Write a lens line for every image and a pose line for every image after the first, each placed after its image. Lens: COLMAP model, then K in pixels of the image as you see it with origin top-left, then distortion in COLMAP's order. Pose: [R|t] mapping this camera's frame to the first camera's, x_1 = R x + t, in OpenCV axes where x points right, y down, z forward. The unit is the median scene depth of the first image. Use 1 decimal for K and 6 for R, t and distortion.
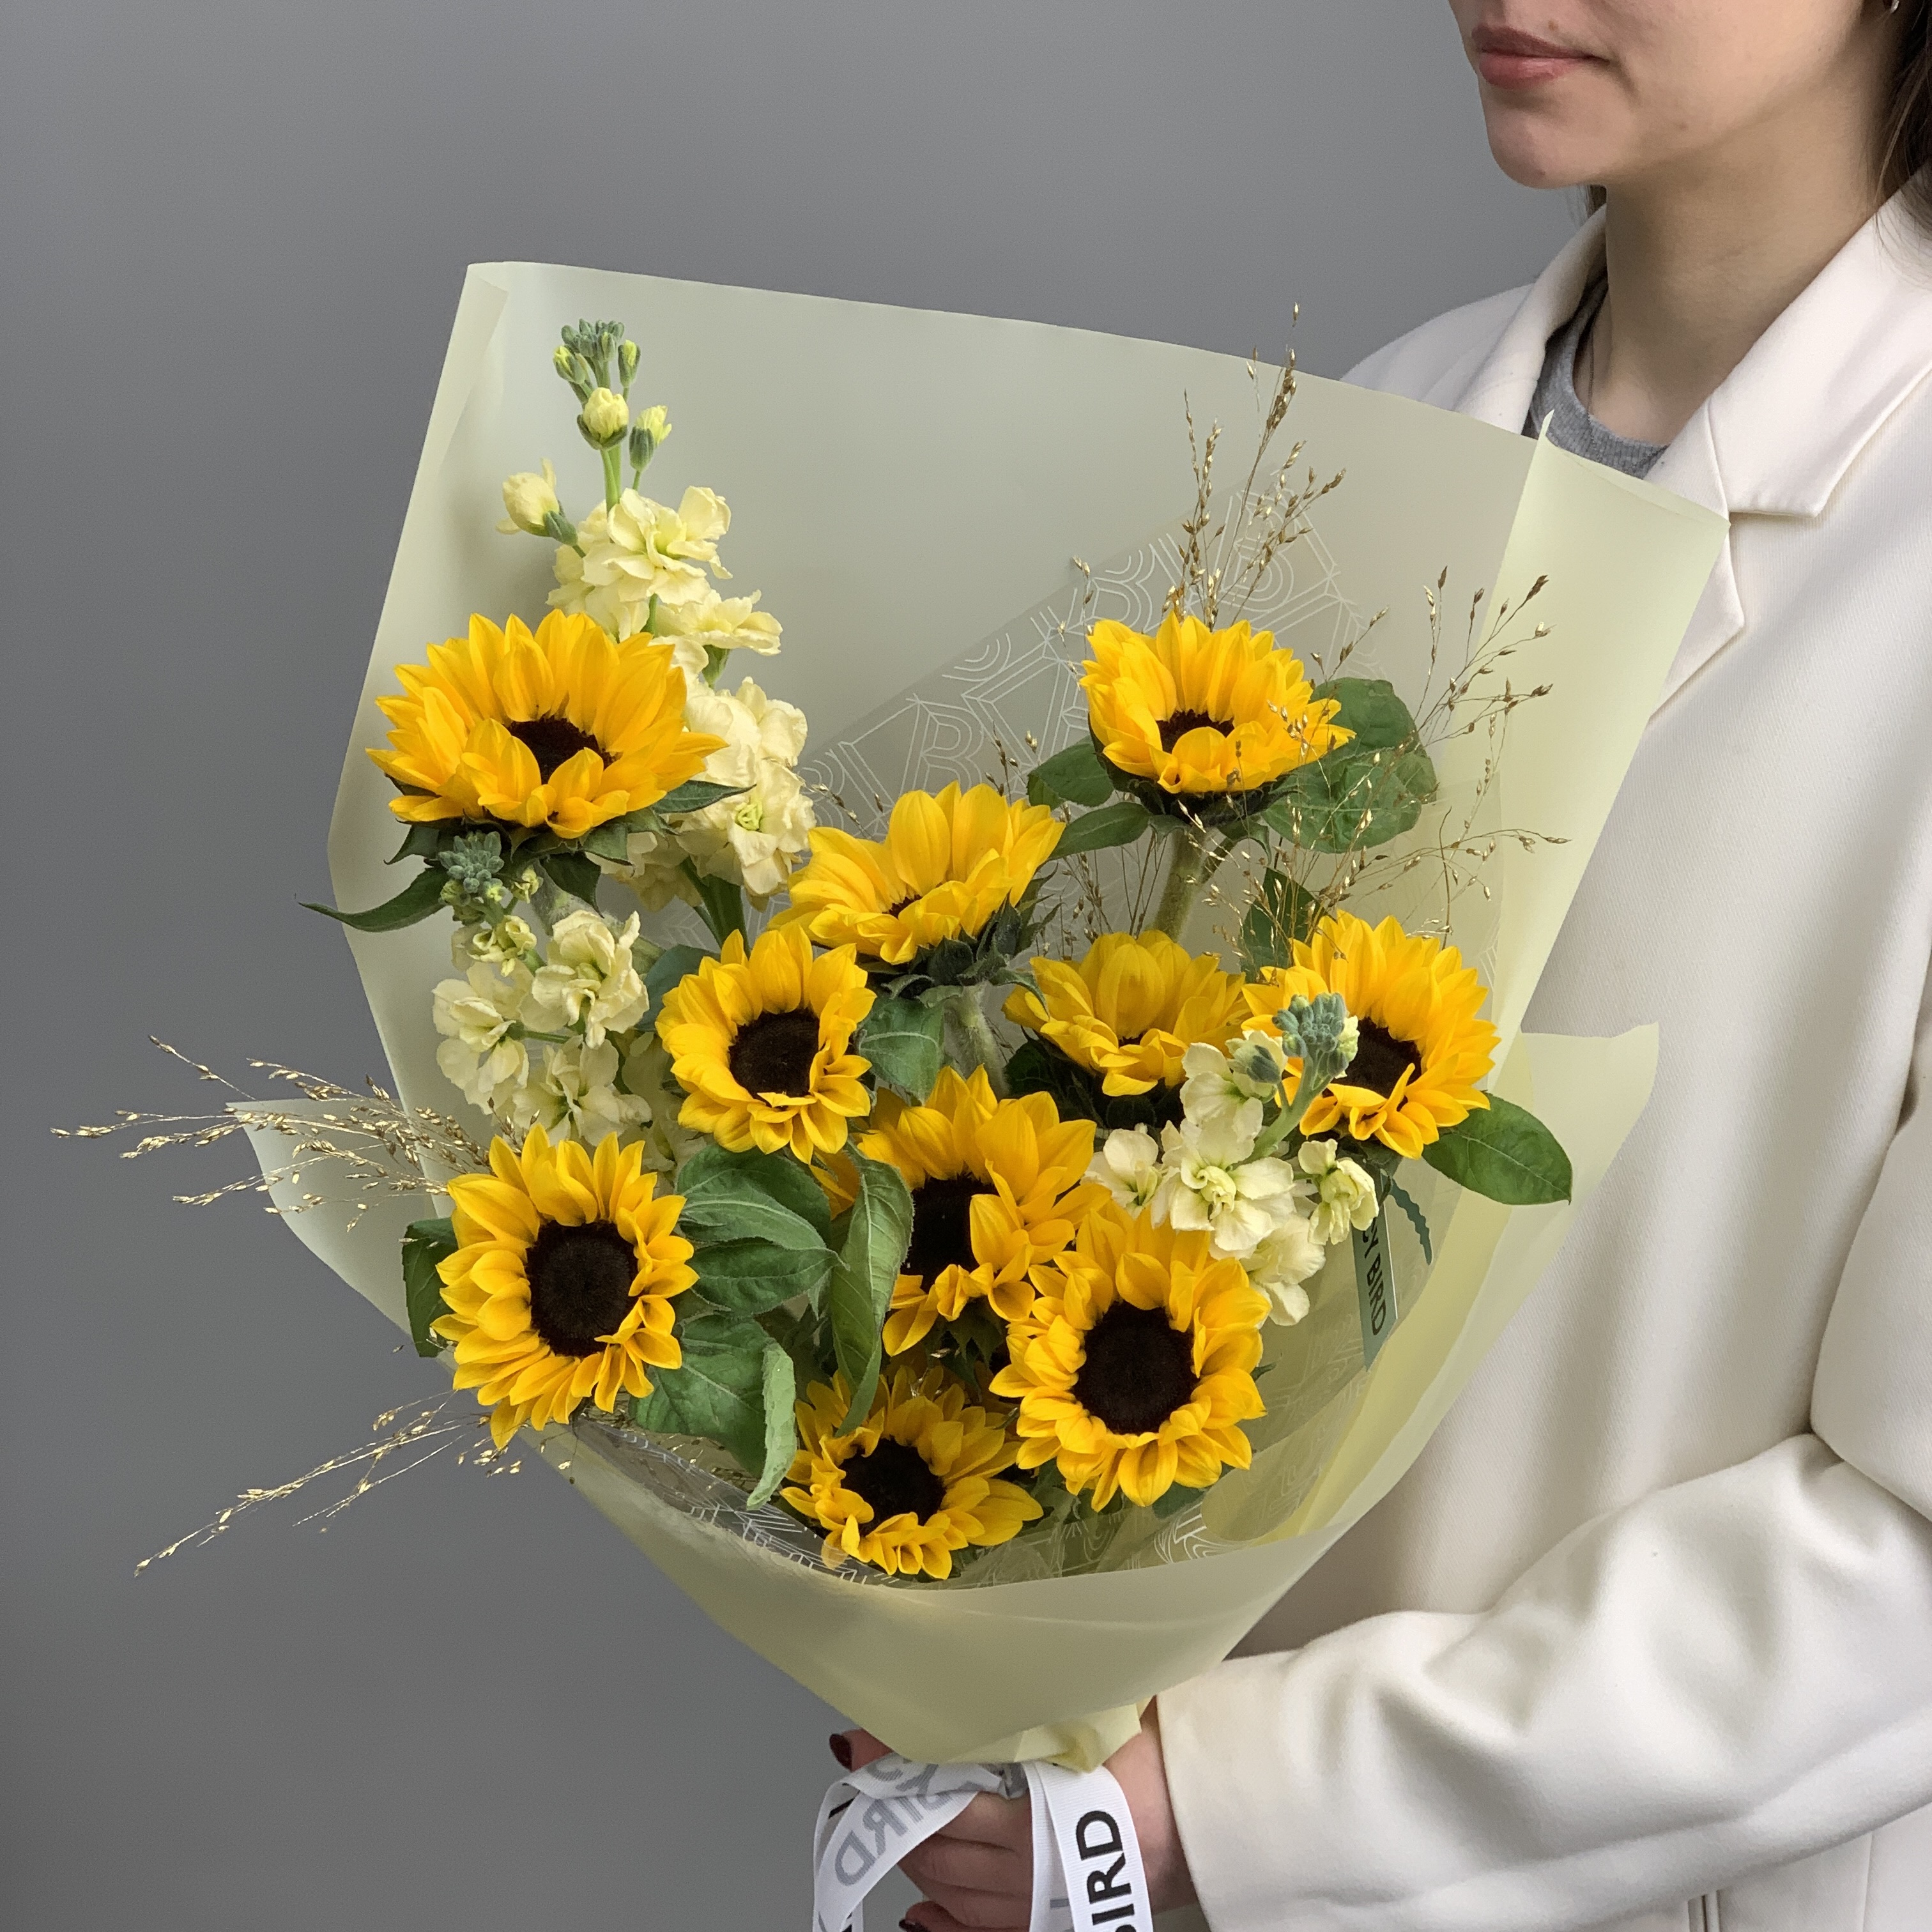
lens RADIAL K [[3996.3, 0, 966.0], [0, 3996.3, 966.0], [0, 0, 1]] dist [-0.332571, 5.688573]
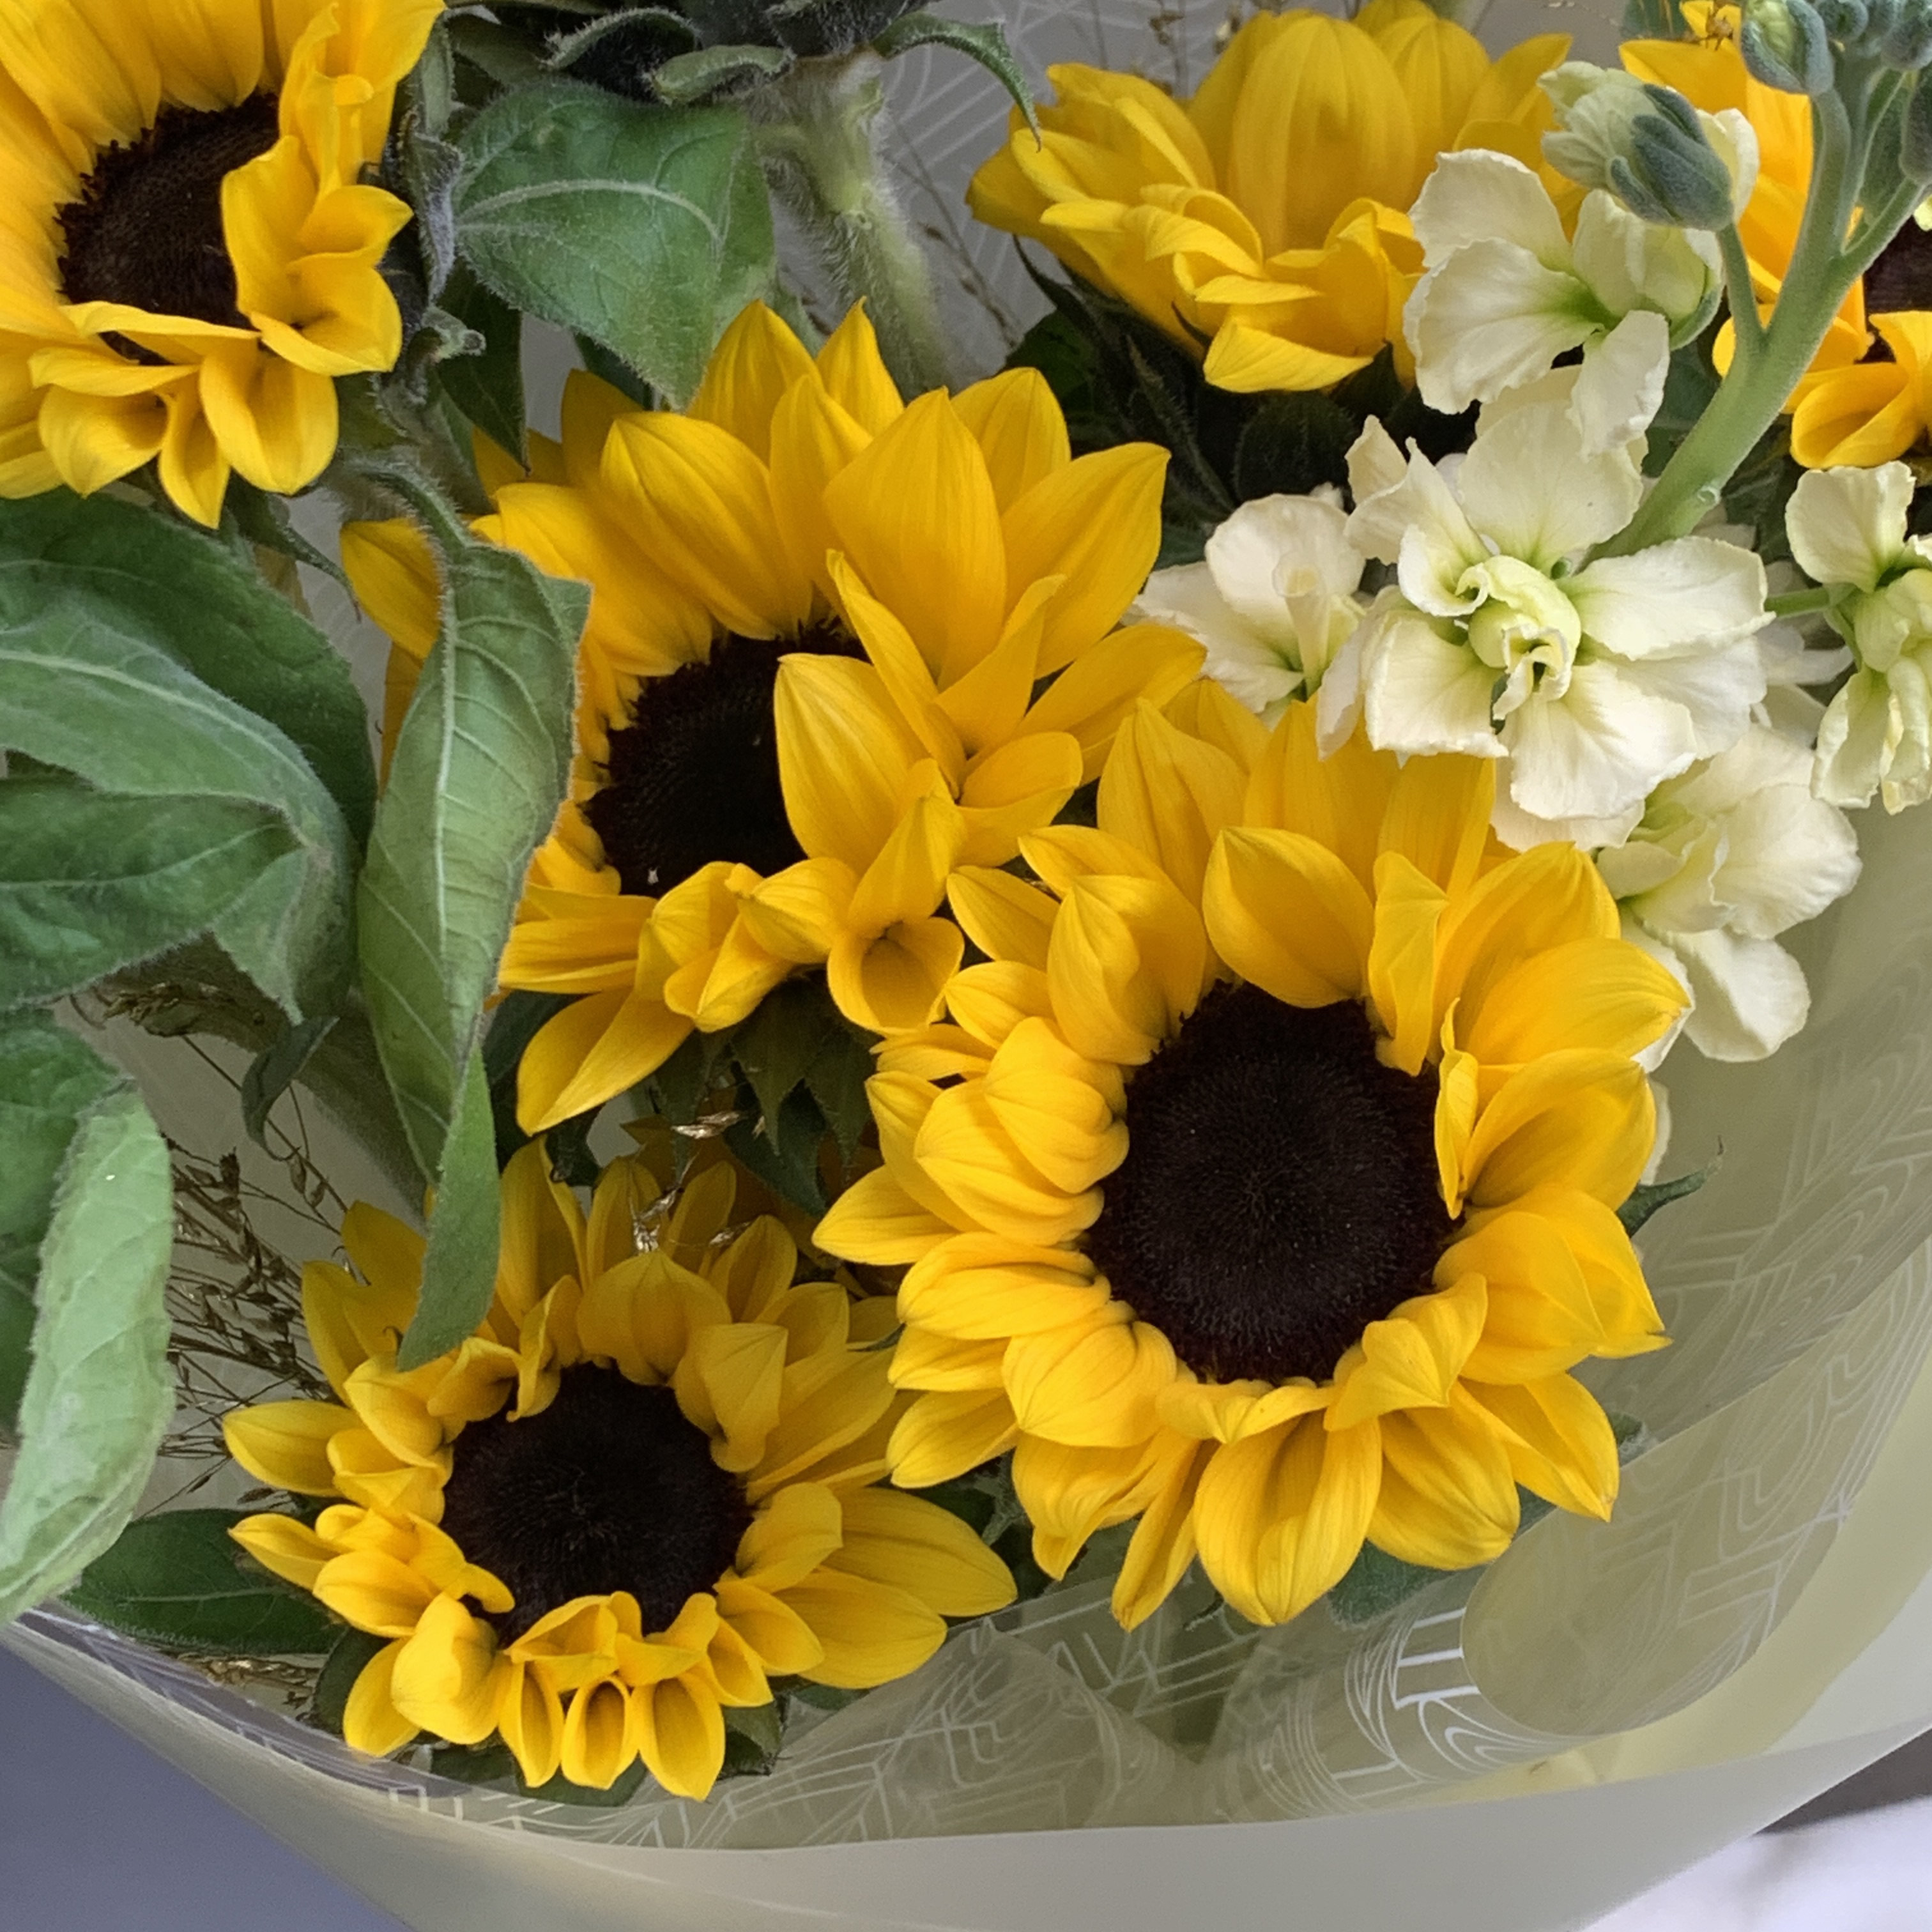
lens RADIAL K [[4082.1, 0, 966.0], [0, 4082.1, 966.0], [0, 0, 1]] dist [0.155501, 0.025342]
pose [[0.994224, 0.010636, -0.106794, 0.053593], [-0.003873, 0.997985, 0.063335, 0.061612], [0.107253, -0.062555, 0.992262, 0.661450]]
